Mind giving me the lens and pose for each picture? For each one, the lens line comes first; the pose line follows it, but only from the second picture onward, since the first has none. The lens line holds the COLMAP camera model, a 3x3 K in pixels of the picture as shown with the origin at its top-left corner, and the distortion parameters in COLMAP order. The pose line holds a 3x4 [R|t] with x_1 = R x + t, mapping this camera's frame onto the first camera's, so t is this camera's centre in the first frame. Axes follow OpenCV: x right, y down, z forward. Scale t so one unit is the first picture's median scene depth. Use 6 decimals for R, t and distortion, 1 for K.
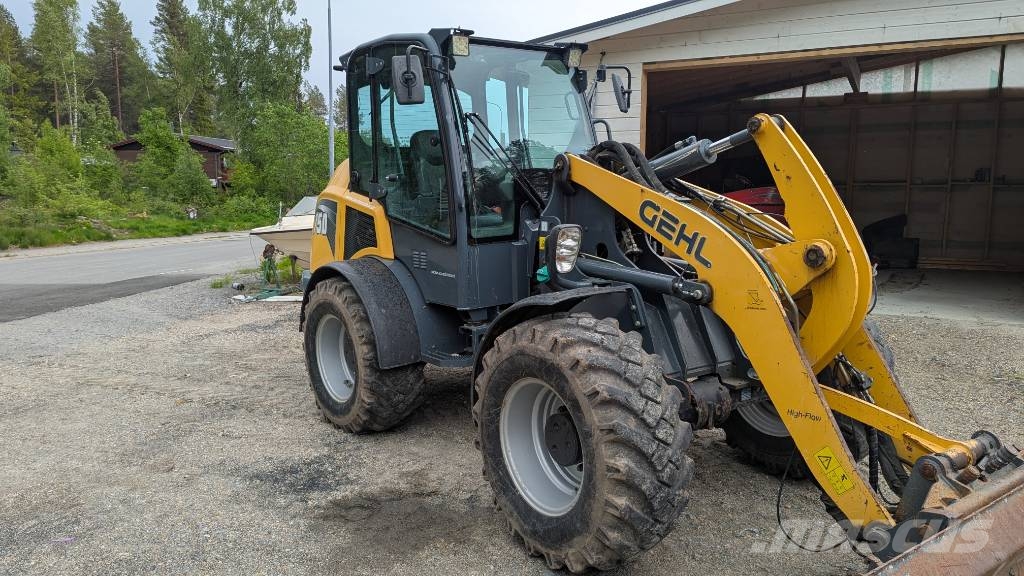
lens RADIAL K [[728.5, 0, 513.3], [0, 728.5, 284.6], [0, 0, 1]] dist [0.064683, -0.058362]
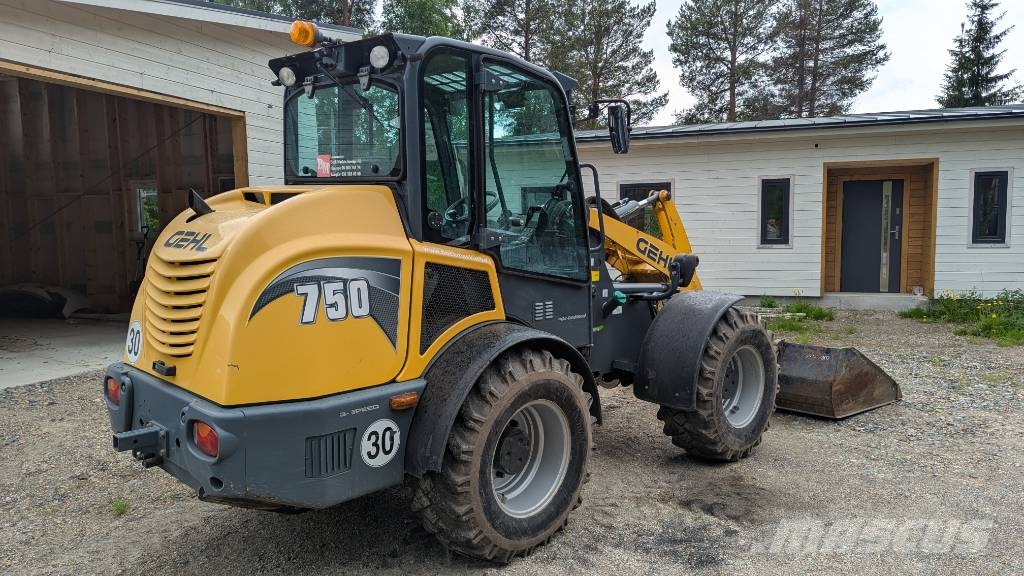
lens RADIAL K [[728.5, 0, 514.6], [0, 728.5, 289.3], [0, 0, 1]] dist [0.064683, -0.058362]
pose [[-0.130946, -0.090023, 0.987294, -1.310437], [0.135729, 0.984863, 0.107804, -0.210190], [-0.982054, 0.148121, -0.116746, 1.454153]]
